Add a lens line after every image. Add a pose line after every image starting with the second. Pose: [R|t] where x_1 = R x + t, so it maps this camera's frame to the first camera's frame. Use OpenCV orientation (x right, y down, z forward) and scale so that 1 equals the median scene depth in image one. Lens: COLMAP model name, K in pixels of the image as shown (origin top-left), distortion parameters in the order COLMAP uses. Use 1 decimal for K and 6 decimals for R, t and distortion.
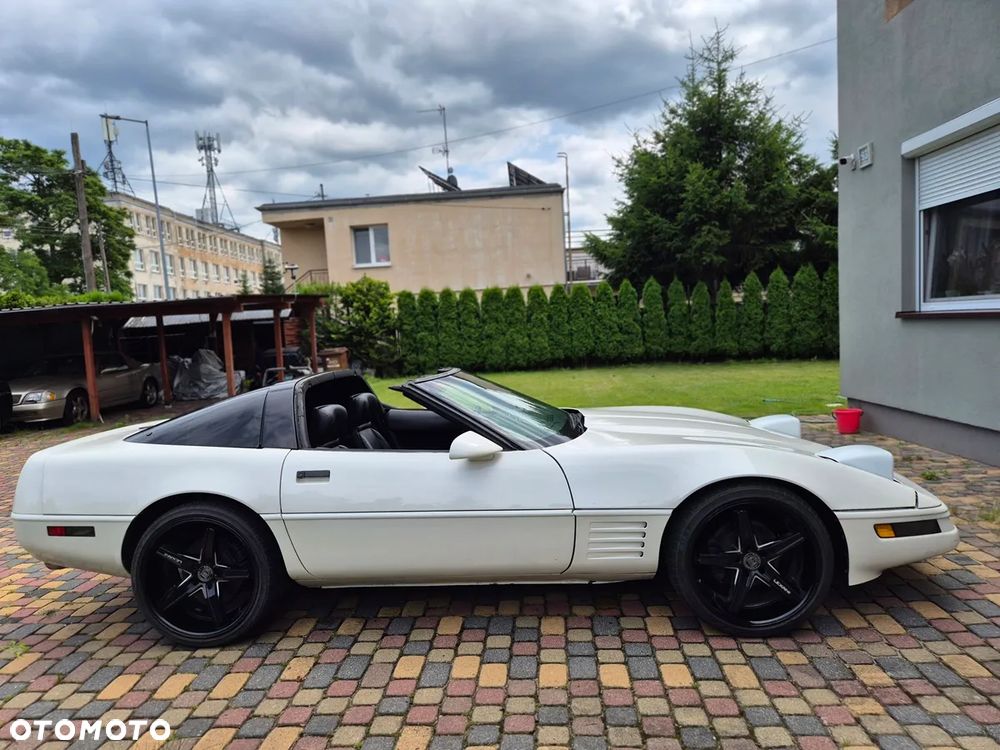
lens RADIAL K [[663.2, 0, 494.3], [0, 663.2, 377.7], [0, 0, 1]] dist [0.074986, -0.058675]
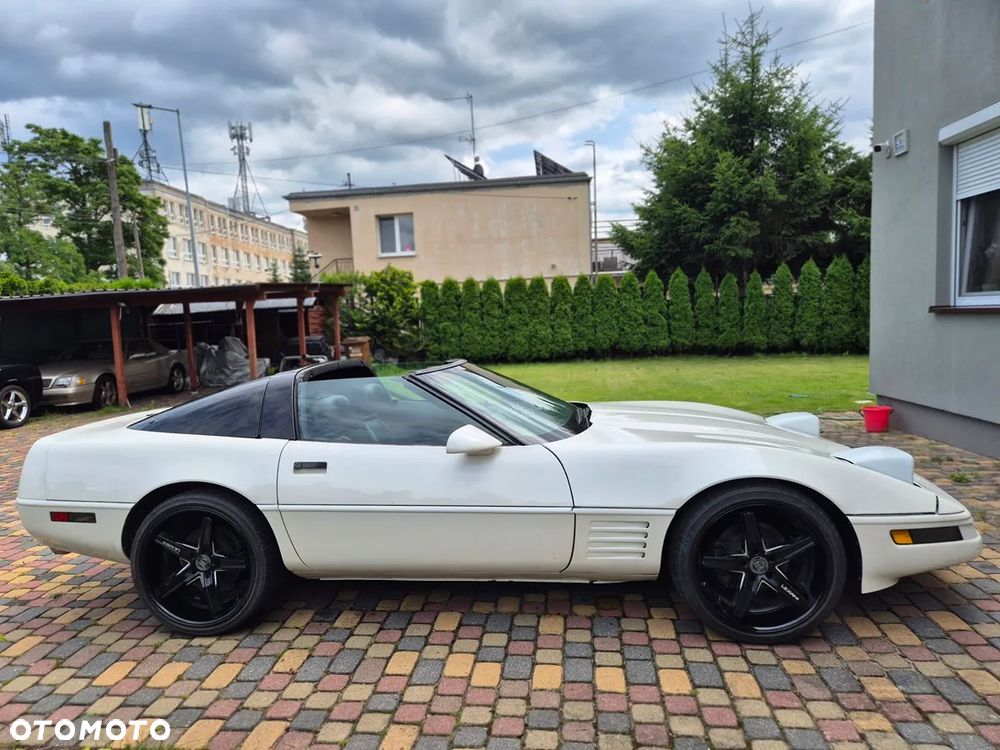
lens RADIAL K [[663.2, 0, 492.2], [0, 663.2, 379.6], [0, 0, 1]] dist [0.074986, -0.058675]
pose [[0.998993, 0.014668, -0.042412, 0.007938], [-0.013938, 0.999750, 0.017458, -0.000743], [0.042658, -0.016849, 0.998948, 0.005747]]
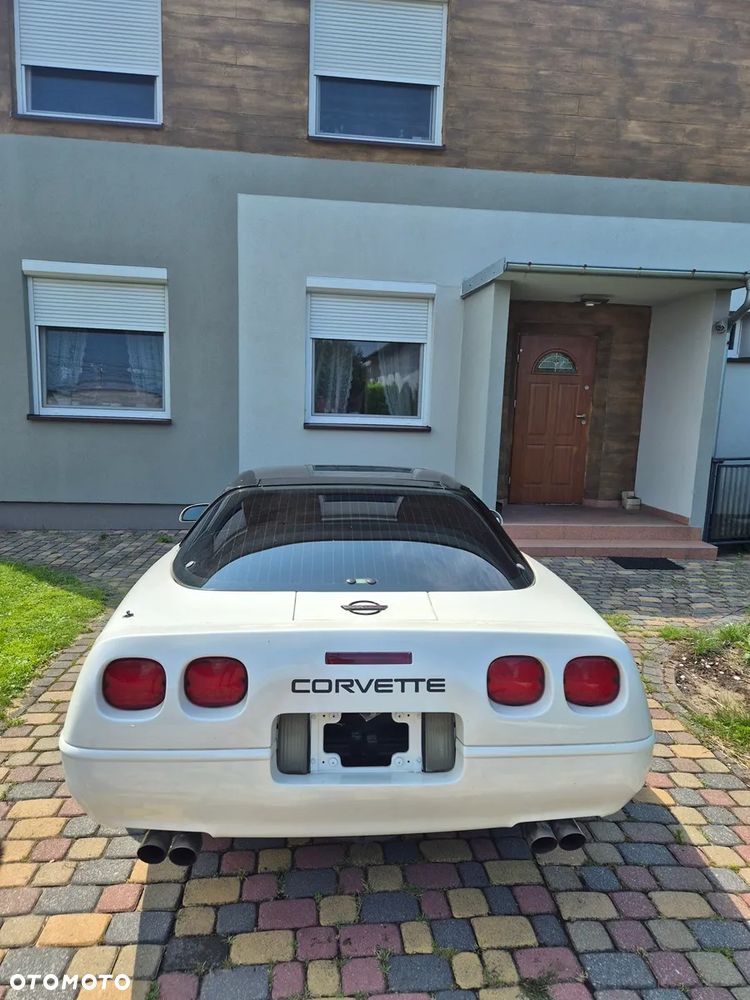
lens RADIAL K [[663.2, 0, 367.1], [0, 663.2, 505.8], [0, 0, 1]] dist [0.074986, -0.058675]
pose [[-0.147476, -0.090361, 0.984929, -0.272570], [0.056604, 0.993415, 0.099615, -0.012900], [-0.987445, 0.070442, -0.141390, 0.292857]]
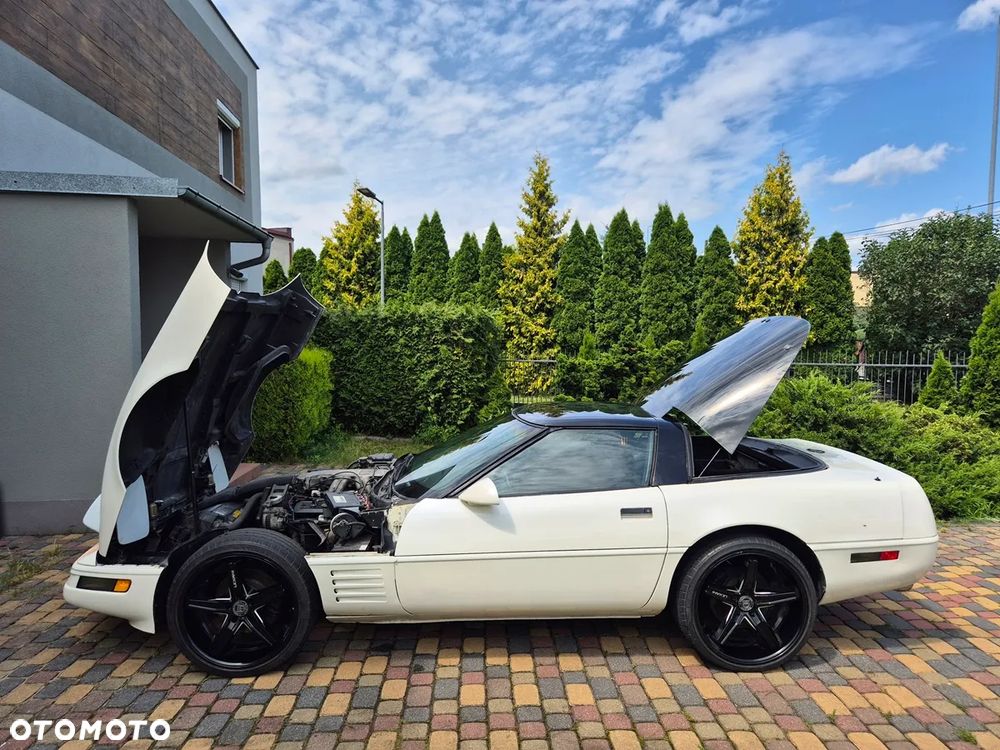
lens RADIAL K [[663.2, 0, 504.4], [0, 663.2, 379.4], [0, 0, 1]] dist [0.074986, -0.058675]
pose [[-0.992954, 0.064335, -0.099520, 0.015290], [0.050403, 0.989334, 0.136670, -0.055779], [0.107251, 0.130691, -0.985605, 0.537952]]
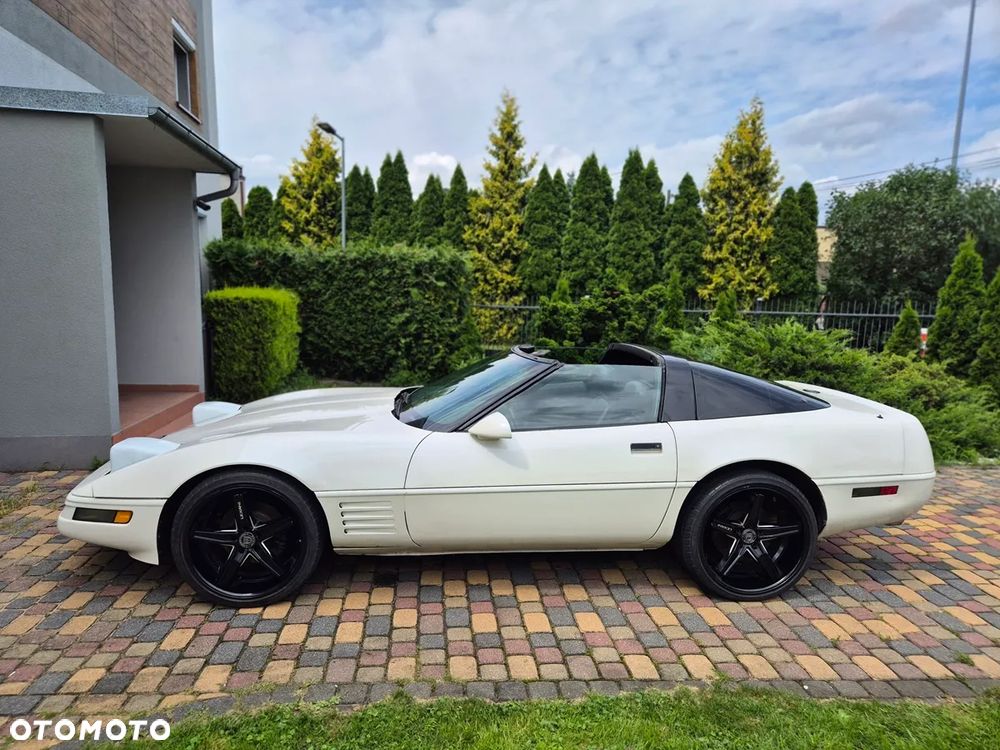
lens RADIAL K [[663.2, 0, 488.8], [0, 663.2, 382.9], [0, 0, 1]] dist [0.074986, -0.058675]
pose [[-0.988236, 0.060842, -0.140317, 0.034353], [0.029395, 0.975921, 0.216136, -0.049819], [0.150088, 0.209468, -0.966228, 0.531436]]
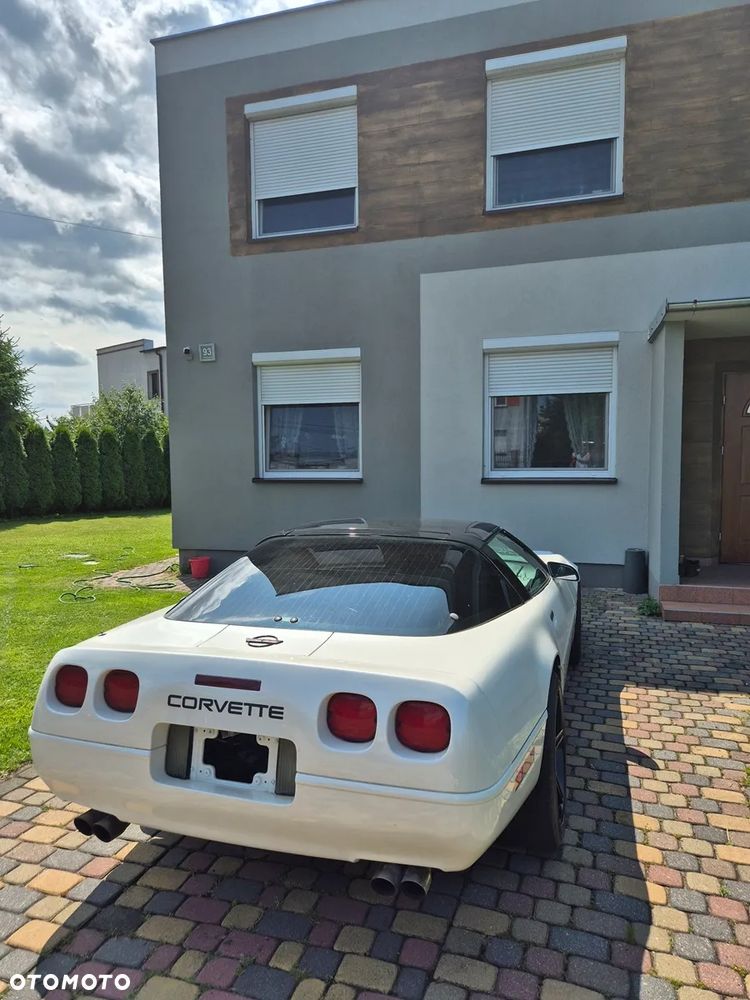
lens RADIAL K [[663.2, 0, 376.2], [0, 663.2, 501.9], [0, 0, 1]] dist [0.074986, -0.058675]
pose [[0.251291, -0.002866, 0.967907, -0.284343], [0.067974, 0.997579, -0.014694, -0.007188], [-0.965522, 0.069485, 0.250878, 0.209641]]
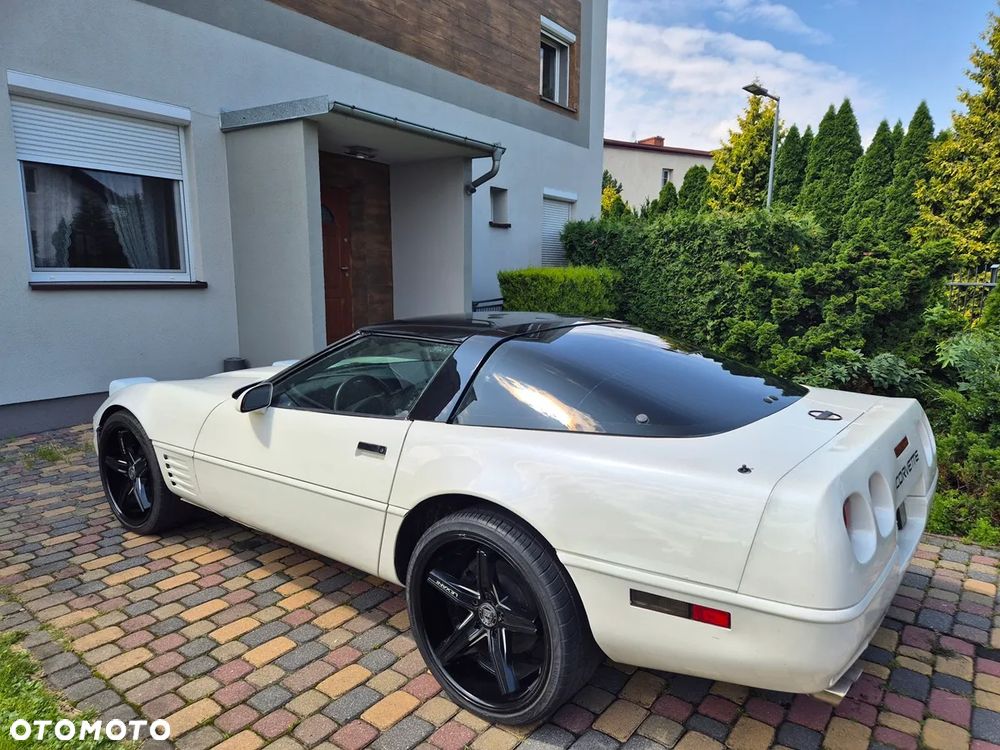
lens RADIAL K [[663.2, 0, 505.6], [0, 663.2, 383.6], [0, 0, 1]] dist [0.074986, -0.058675]
pose [[-0.831707, -0.034465, 0.554144, -0.167067], [0.087324, 0.977530, 0.191861, -0.022844], [-0.548304, 0.207962, -0.810009, 0.437966]]
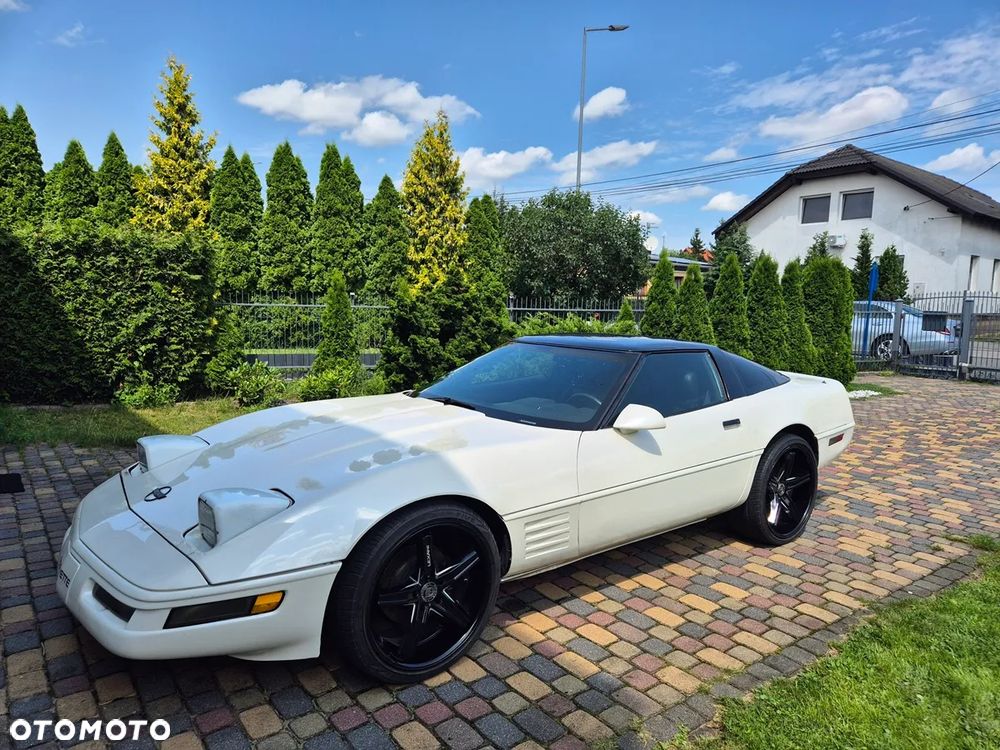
lens RADIAL K [[663.2, 0, 505.4], [0, 663.2, 383.2], [0, 0, 1]] dist [0.074986, -0.058675]
pose [[-0.742163, 0.129748, -0.657540, 0.176550], [-0.022539, 0.975696, 0.217967, -0.045541], [0.669840, 0.176587, -0.721201, 0.447041]]
